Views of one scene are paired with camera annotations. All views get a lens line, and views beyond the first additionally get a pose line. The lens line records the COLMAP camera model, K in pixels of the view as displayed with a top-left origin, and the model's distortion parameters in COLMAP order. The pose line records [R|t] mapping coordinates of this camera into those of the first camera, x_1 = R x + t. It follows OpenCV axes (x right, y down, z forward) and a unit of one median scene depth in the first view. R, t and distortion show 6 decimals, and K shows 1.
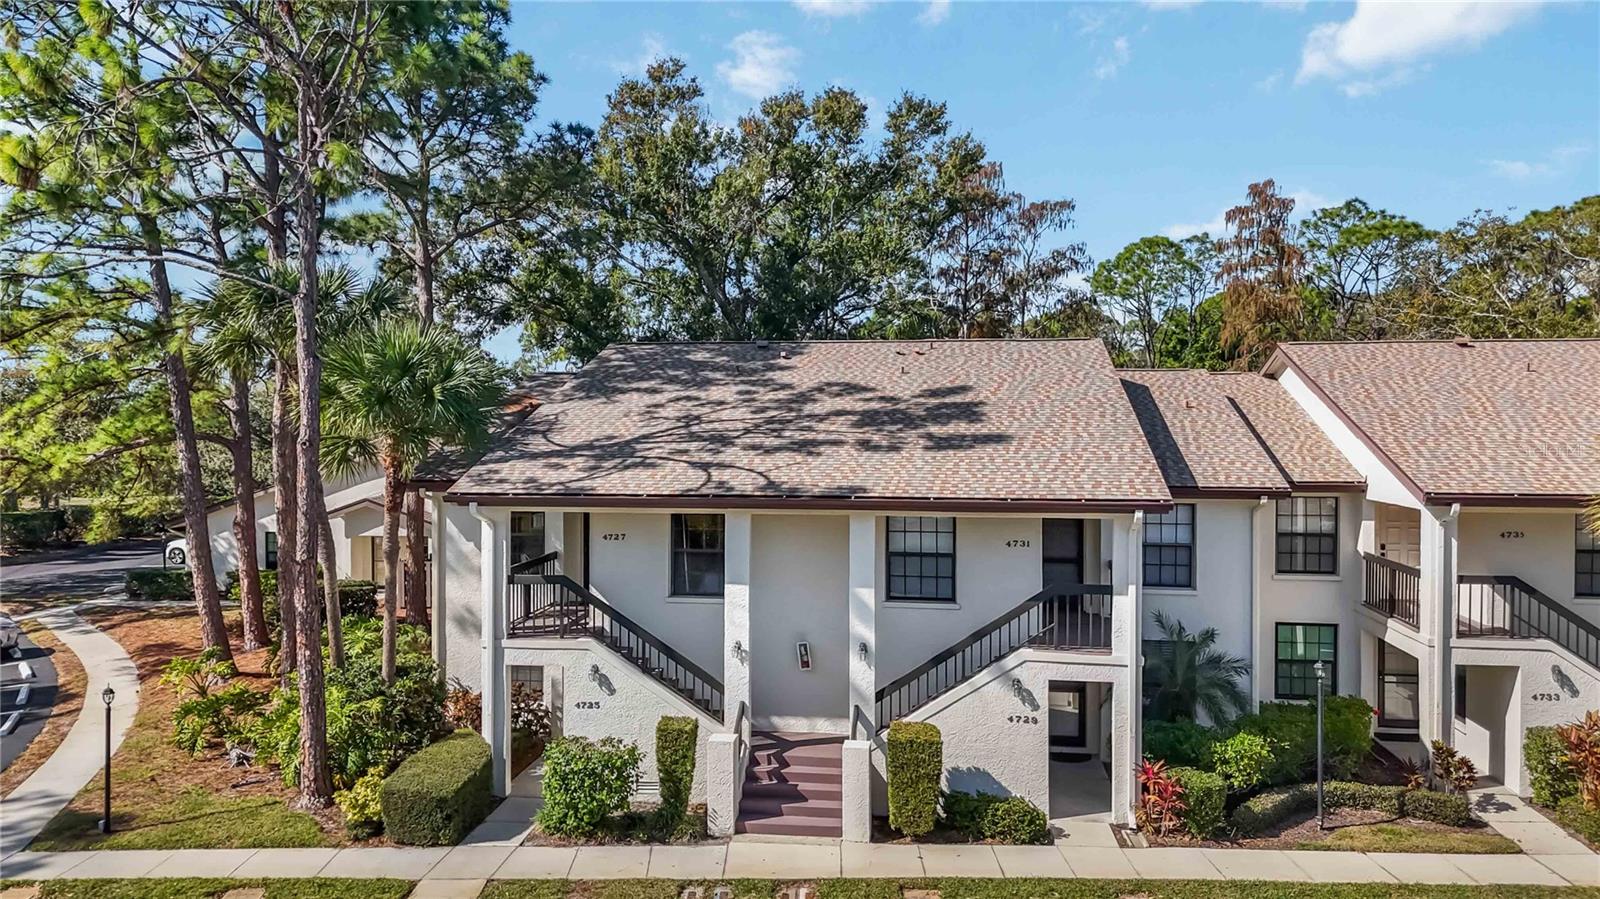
lens RADIAL K [[1174.3, 0, 799.7], [0, 1174.3, 439.1], [0, 0, 1]] dist [0.057883, -0.050881]
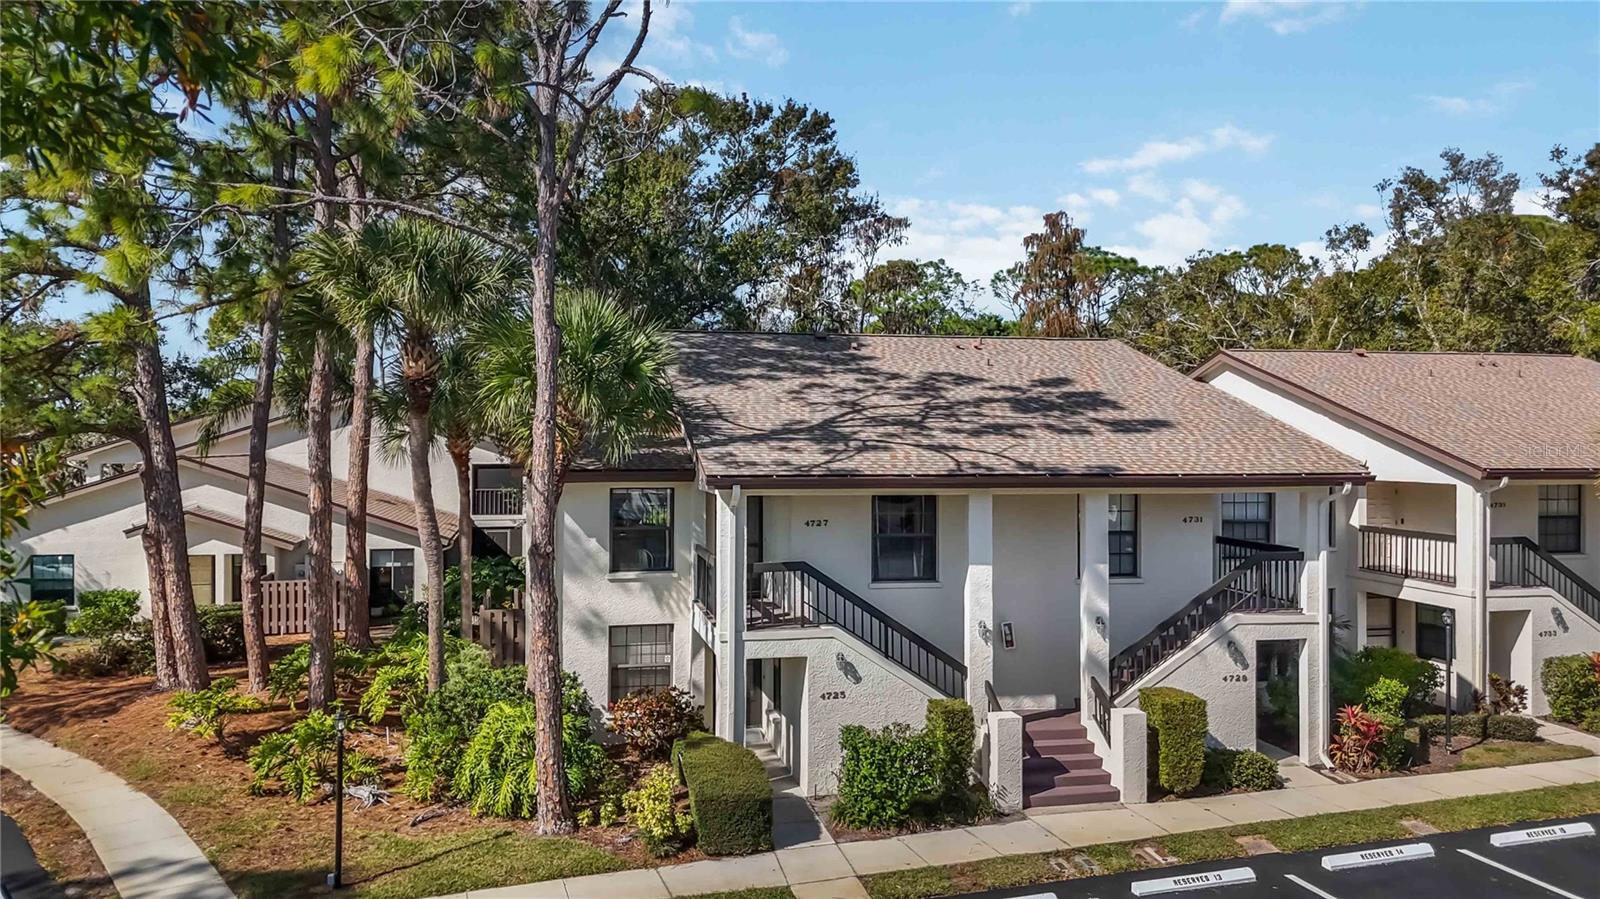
lens RADIAL K [[1174.3, 0, 799.7], [0, 1174.3, 439.1], [0, 0, 1]] dist [0.057883, -0.050881]
pose [[0.939353, 0.000898, 0.342950, -0.528399], [0.005018, 0.999854, -0.016362, 0.030758], [-0.342915, 0.017091, 0.939211, 0.101161]]
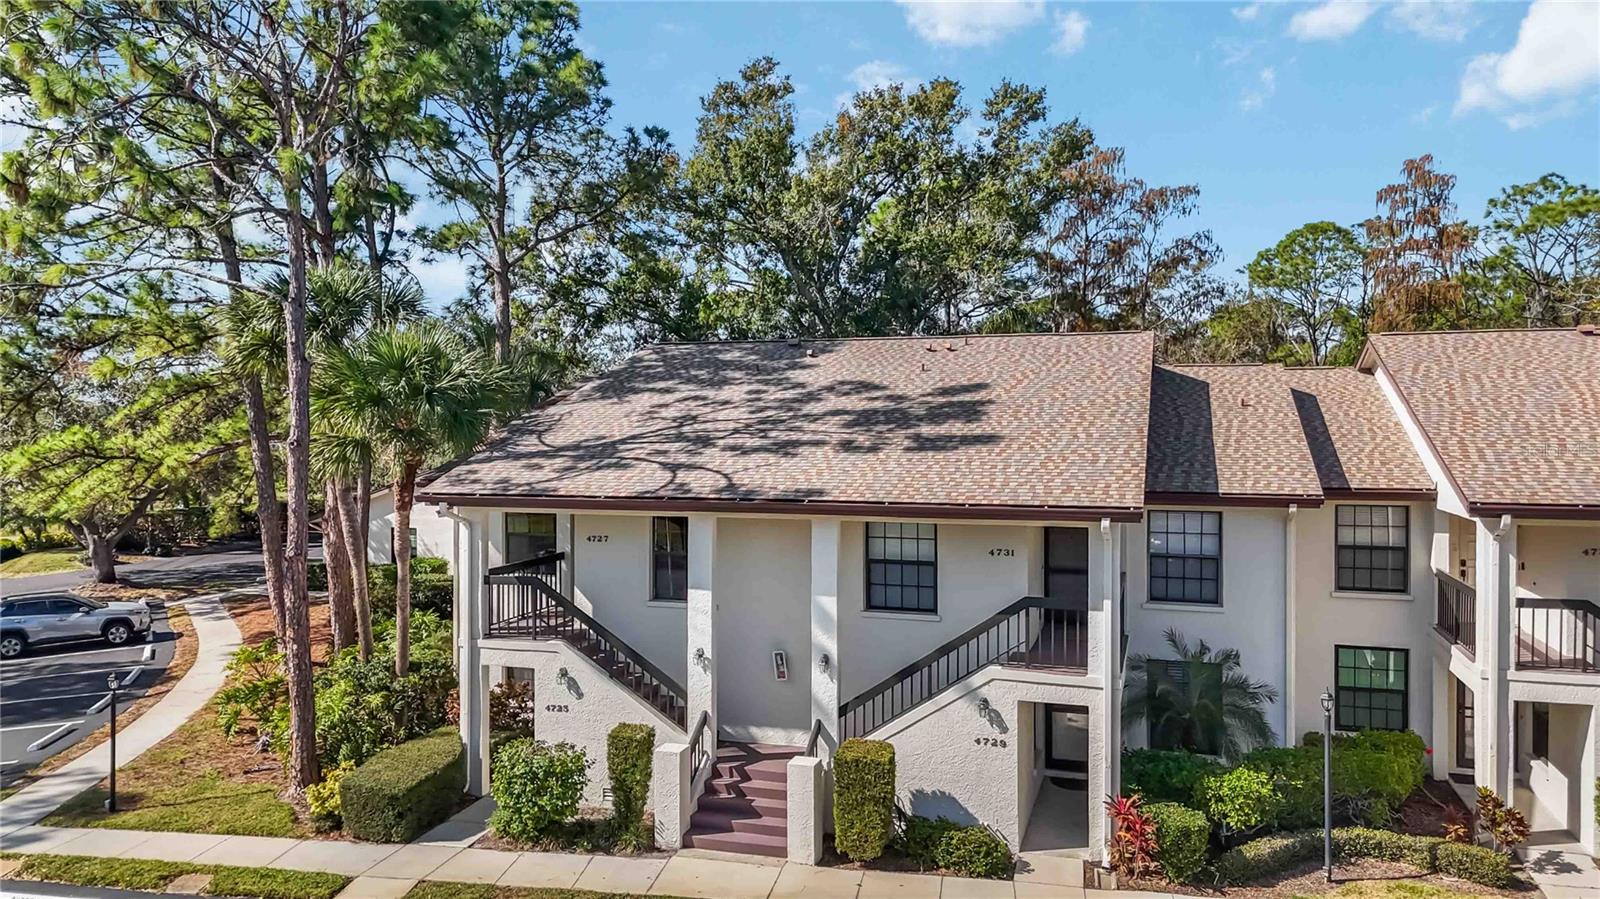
lens RADIAL K [[1174.3, 0, 799.7], [0, 1174.3, 439.1], [0, 0, 1]] dist [0.057883, -0.050881]
pose [[0.986007, 0.001227, -0.166698, 0.183378], [-0.001382, 0.999999, -0.000812, 0.000207], [0.166697, 0.001031, 0.986008, 0.056159]]
